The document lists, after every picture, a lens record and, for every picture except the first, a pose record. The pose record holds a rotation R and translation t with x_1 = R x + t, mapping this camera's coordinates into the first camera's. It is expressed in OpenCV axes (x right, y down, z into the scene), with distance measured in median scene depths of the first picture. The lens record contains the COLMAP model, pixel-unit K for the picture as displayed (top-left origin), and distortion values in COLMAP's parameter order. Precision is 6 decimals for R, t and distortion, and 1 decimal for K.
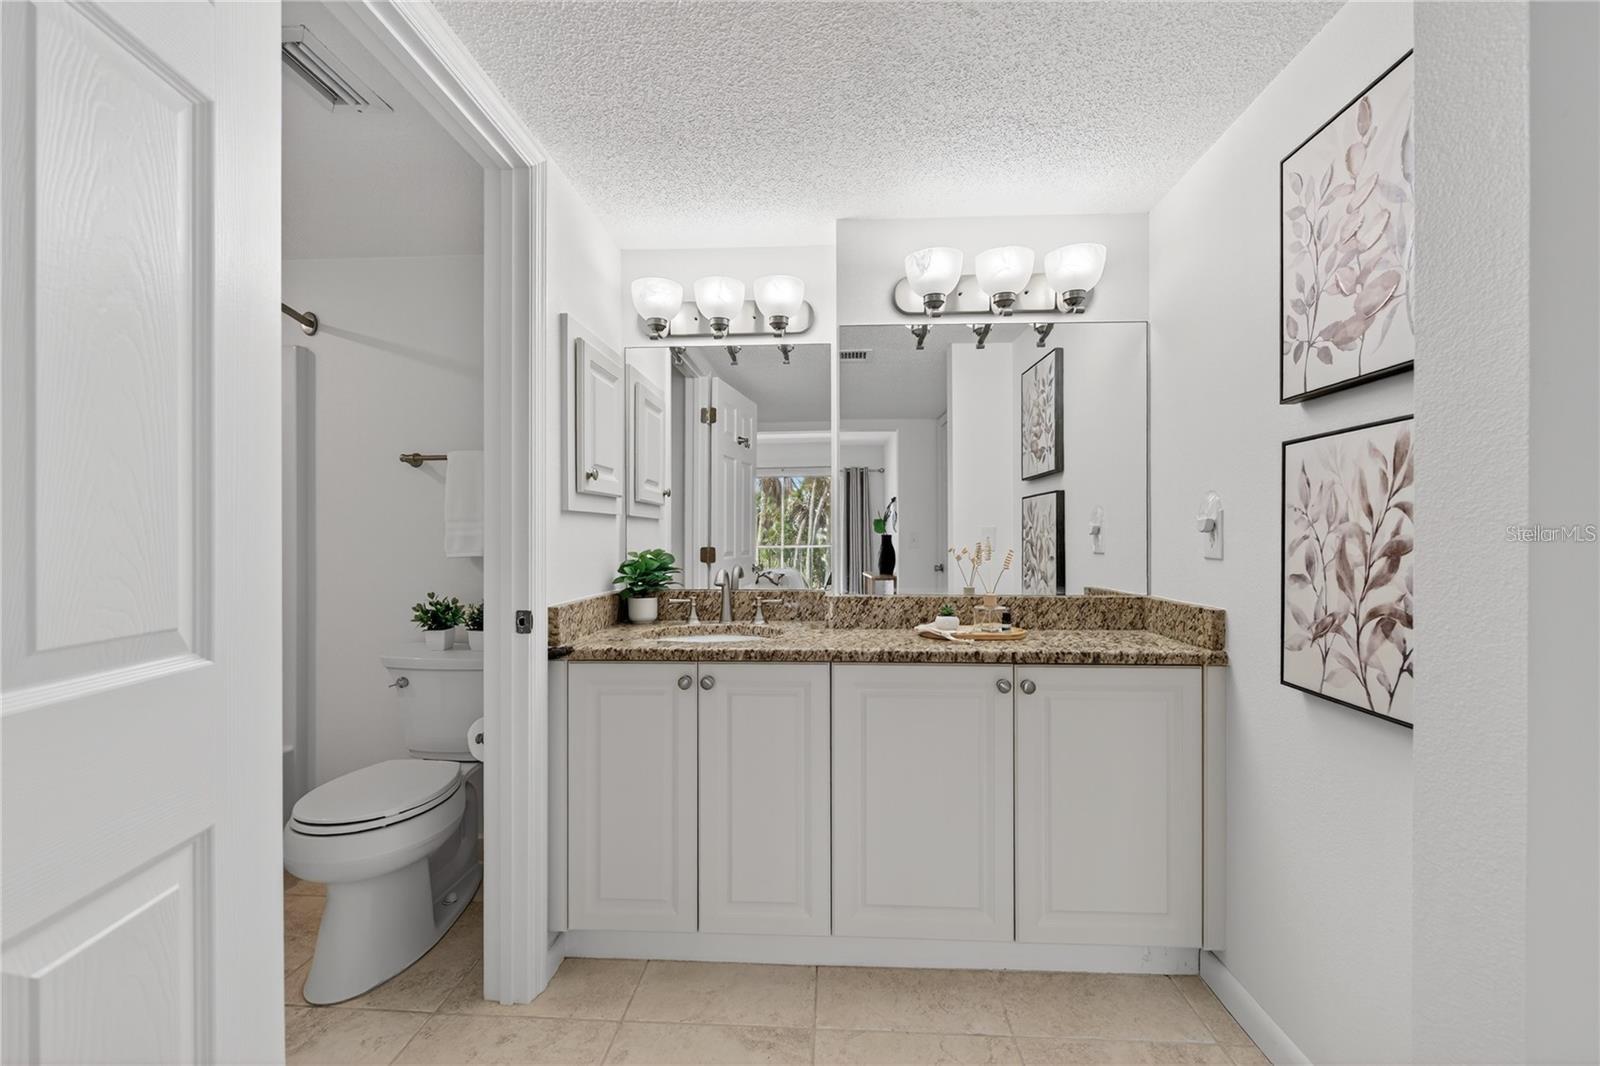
lens RADIAL K [[650.0, 0, 802.1], [0, 650.0, 538.4], [0, 0, 1]] dist [-0.001624, -0.000242]
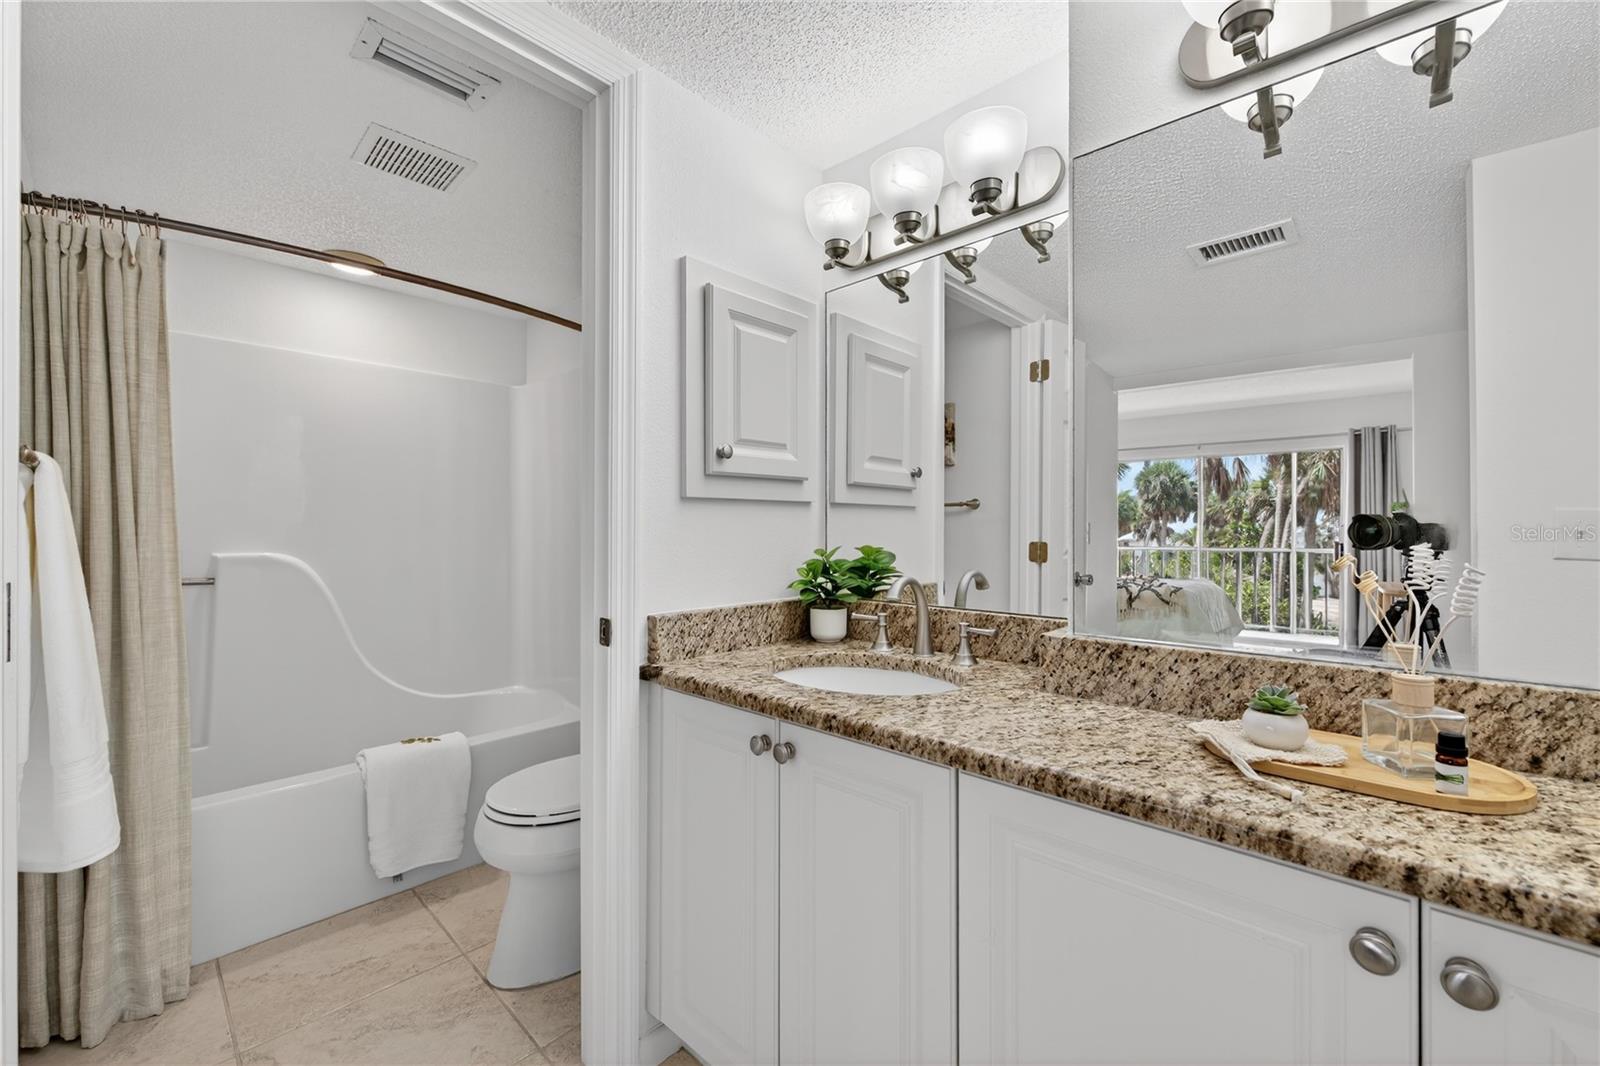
lens RADIAL K [[650.0, 0, 799.1], [0, 650.0, 522.9], [0, 0, 1]] dist [-0.001624, -0.000242]
pose [[0.763124, -0.002599, -0.646247, 0.245446], [-0.003373, 0.999962, -0.008005, -0.004482], [0.646244, 0.008288, 0.763086, 0.422542]]
